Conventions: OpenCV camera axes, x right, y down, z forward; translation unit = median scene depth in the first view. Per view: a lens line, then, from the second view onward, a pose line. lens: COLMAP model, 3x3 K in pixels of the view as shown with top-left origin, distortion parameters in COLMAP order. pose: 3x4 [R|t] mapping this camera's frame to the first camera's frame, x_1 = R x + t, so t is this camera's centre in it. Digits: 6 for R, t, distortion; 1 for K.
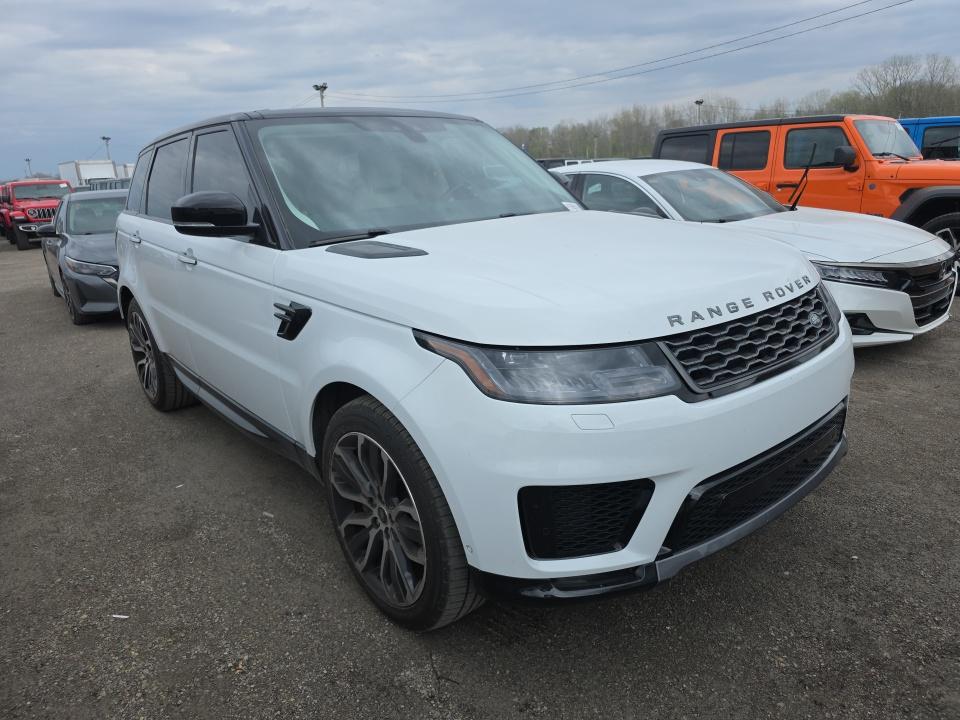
lens RADIAL K [[645.2, 0, 479.3], [0, 645.2, 350.7], [0, 0, 1]] dist [0.026140, -0.004391]
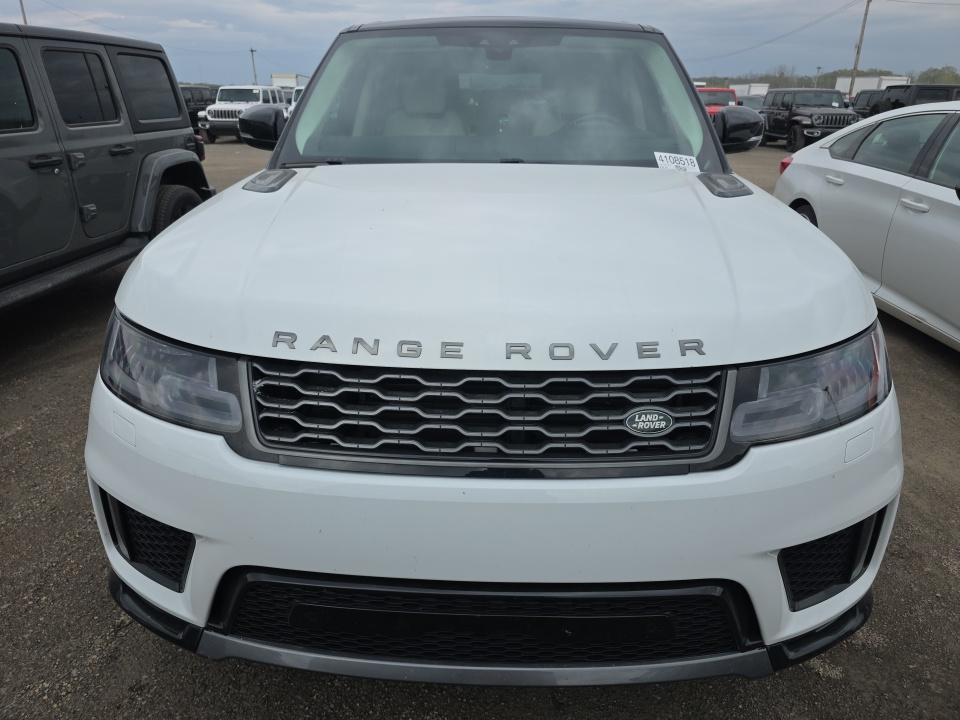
lens RADIAL K [[625.4, 0, 480.0], [0, 625.4, 360.0], [0, 0, 1]] dist [-0.004552, -0.001965]
pose [[0.749989, 0.307972, -0.585380, 0.799502], [-0.223616, 0.950939, 0.213798, -0.200772], [0.622505, -0.029446, 0.782061, 0.574003]]
